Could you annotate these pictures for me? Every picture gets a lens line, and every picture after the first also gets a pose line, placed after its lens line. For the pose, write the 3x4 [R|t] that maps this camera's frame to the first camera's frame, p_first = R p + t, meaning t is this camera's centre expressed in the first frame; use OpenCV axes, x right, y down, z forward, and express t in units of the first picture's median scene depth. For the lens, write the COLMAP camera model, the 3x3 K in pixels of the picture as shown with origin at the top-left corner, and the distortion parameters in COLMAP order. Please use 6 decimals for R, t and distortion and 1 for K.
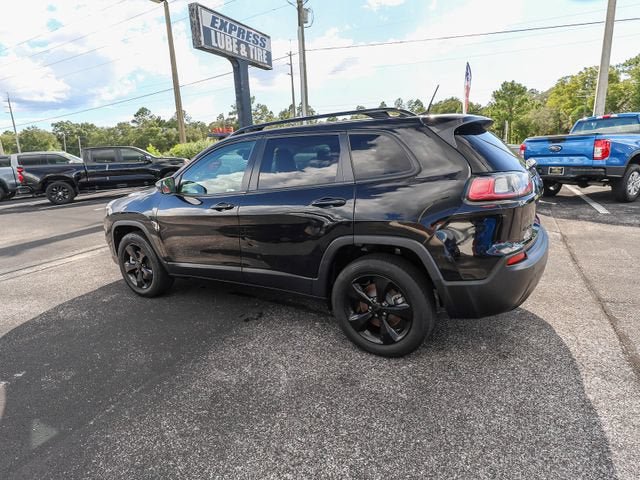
lens RADIAL K [[357.0, 0, 320.0], [0, 357.0, 240.0], [0, 0, 1]] dist [-0.000038, -0.002075]
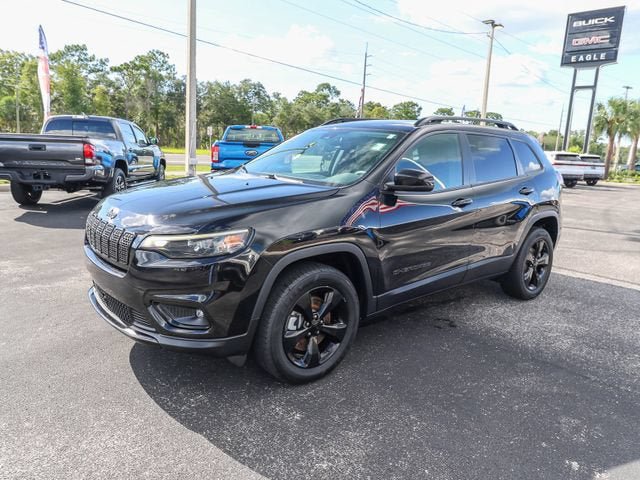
lens RADIAL K [[461.8, 0, 320.0], [0, 461.8, 240.0], [0, 0, 1]] dist [0.003167, -0.005572]
pose [[0.327085, -0.114516, 0.938030, -0.382015], [0.165133, 0.984284, 0.062582, -0.033889], [-0.930455, 0.134430, 0.340855, 0.239492]]
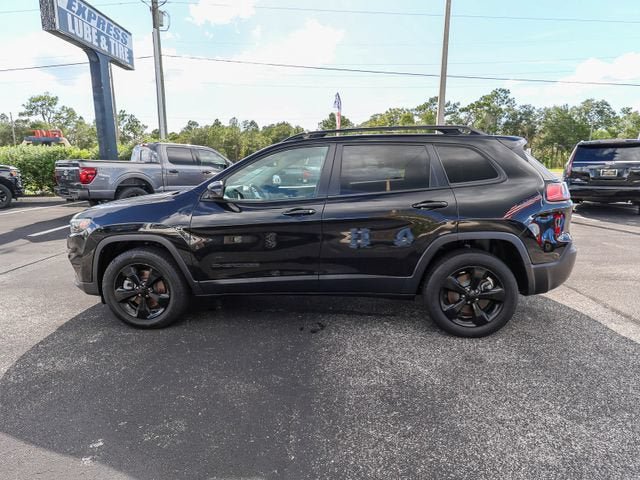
lens RADIAL K [[365.2, 0, 320.0], [0, 365.2, 240.0], [0, 0, 1]] dist [0.005209, -0.008843]
pose [[0.902214, -0.039434, 0.429482, -0.162320], [0.063098, 0.997165, -0.040994, 0.005779], [-0.426648, 0.064085, 0.902145, 0.025892]]
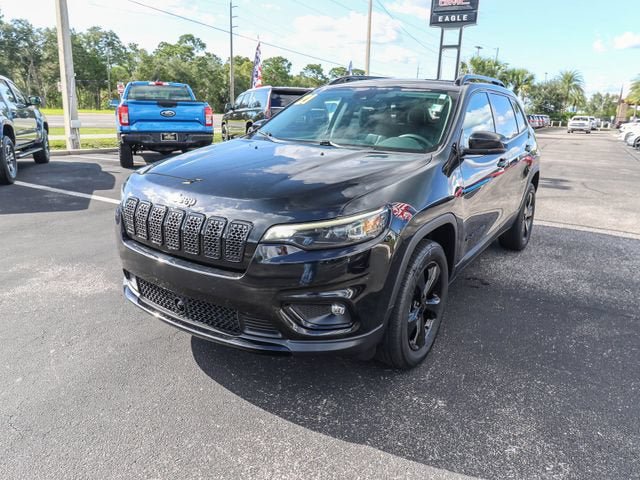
lens RADIAL K [[456.8, 0, 332.8], [0, 456.8, 240.3], [0, 0, 1]] dist [0.005523, -0.006104]
pose [[0.034367, -0.216941, 0.975580, -0.375506], [0.205241, 0.956882, 0.205553, -0.059859], [-0.978108, 0.193164, 0.077411, 0.347050]]
